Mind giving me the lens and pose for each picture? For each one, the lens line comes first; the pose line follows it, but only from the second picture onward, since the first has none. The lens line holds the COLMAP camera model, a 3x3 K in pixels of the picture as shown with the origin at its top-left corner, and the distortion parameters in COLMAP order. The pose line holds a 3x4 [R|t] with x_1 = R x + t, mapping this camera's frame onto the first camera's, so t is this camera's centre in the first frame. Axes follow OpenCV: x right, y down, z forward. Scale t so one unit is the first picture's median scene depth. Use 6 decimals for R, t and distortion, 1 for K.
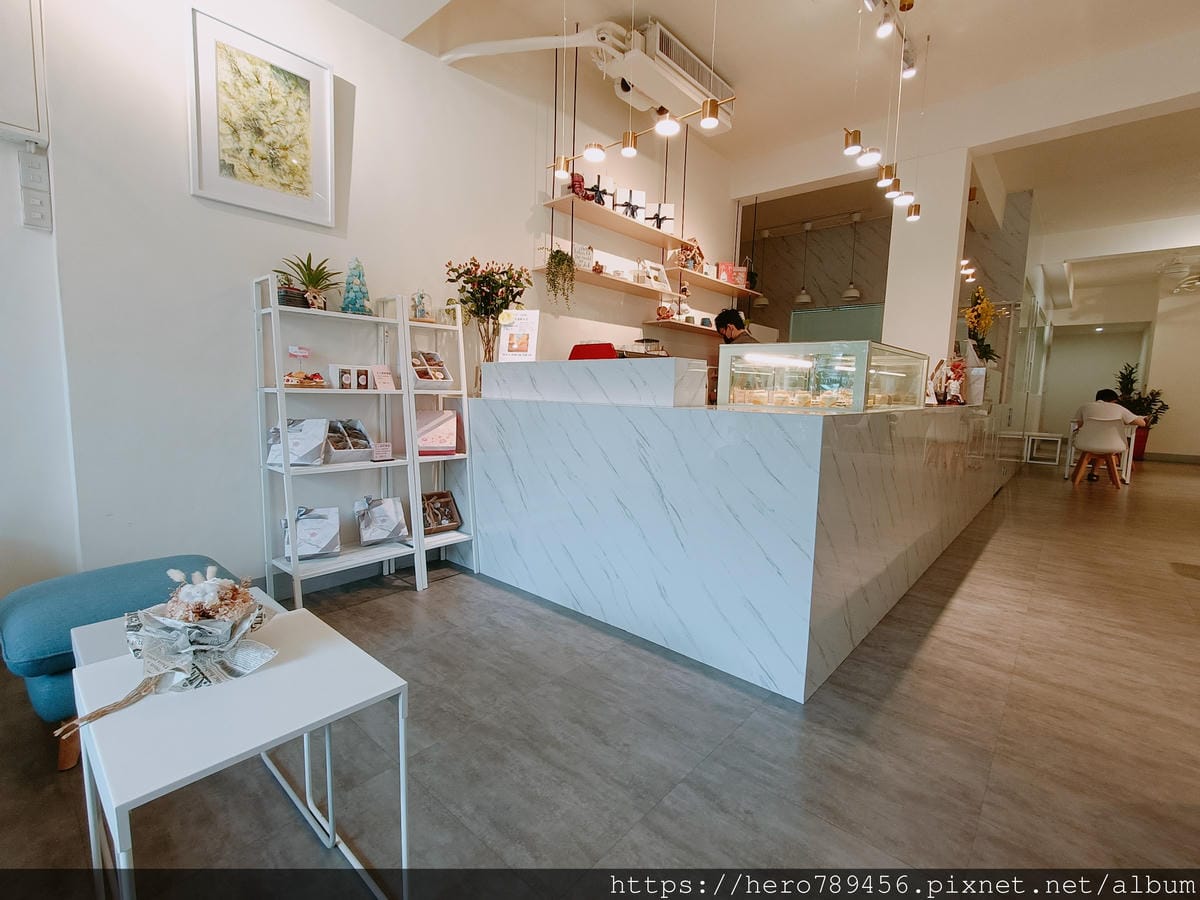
lens RADIAL K [[536.6, 0, 600.0], [0, 536.6, 450.0], [0, 0, 1]] dist [0.000721, -0.000091]
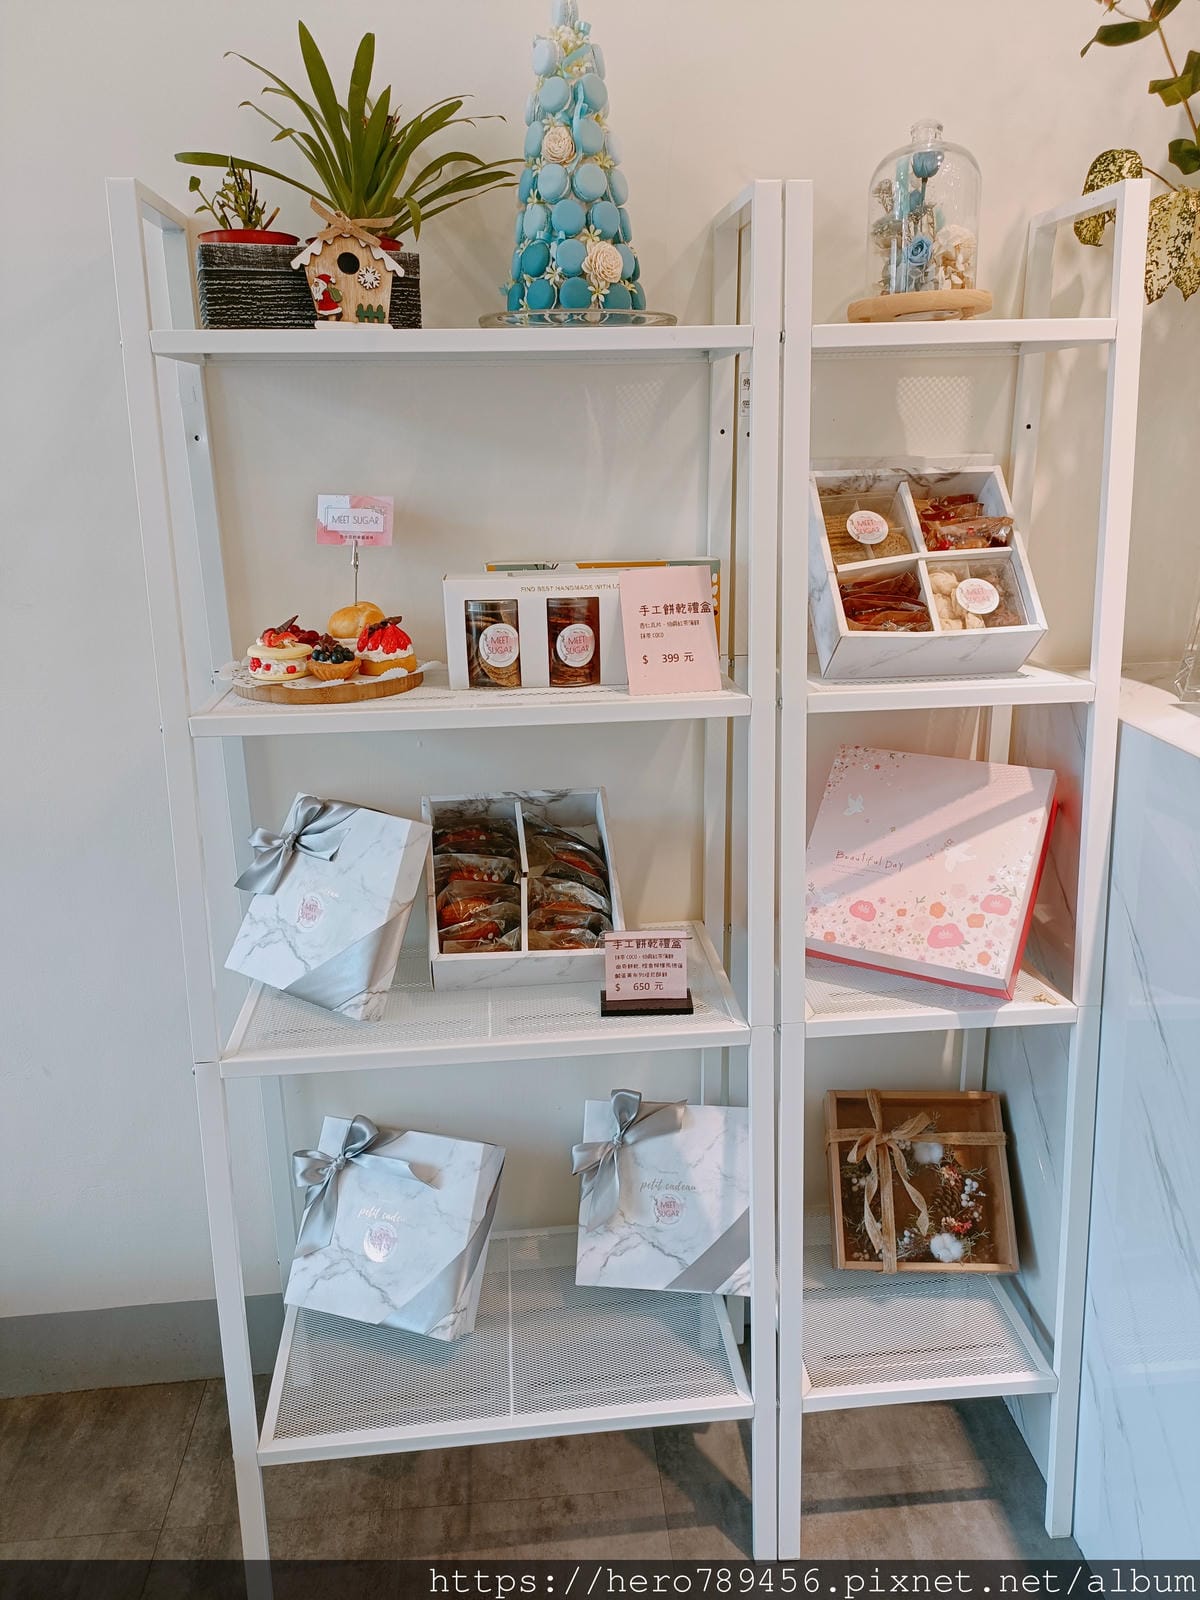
lens RADIAL K [[1179.6, 0, 600.0], [0, 1179.6, 800.0], [0, 0, 1]] dist [0.037439, -0.004574]
pose [[0.709126, 0.184045, -0.680637, -0.097354], [-0.049860, 0.976004, 0.211966, -0.162471], [0.703316, -0.116374, 0.701287, 0.637219]]
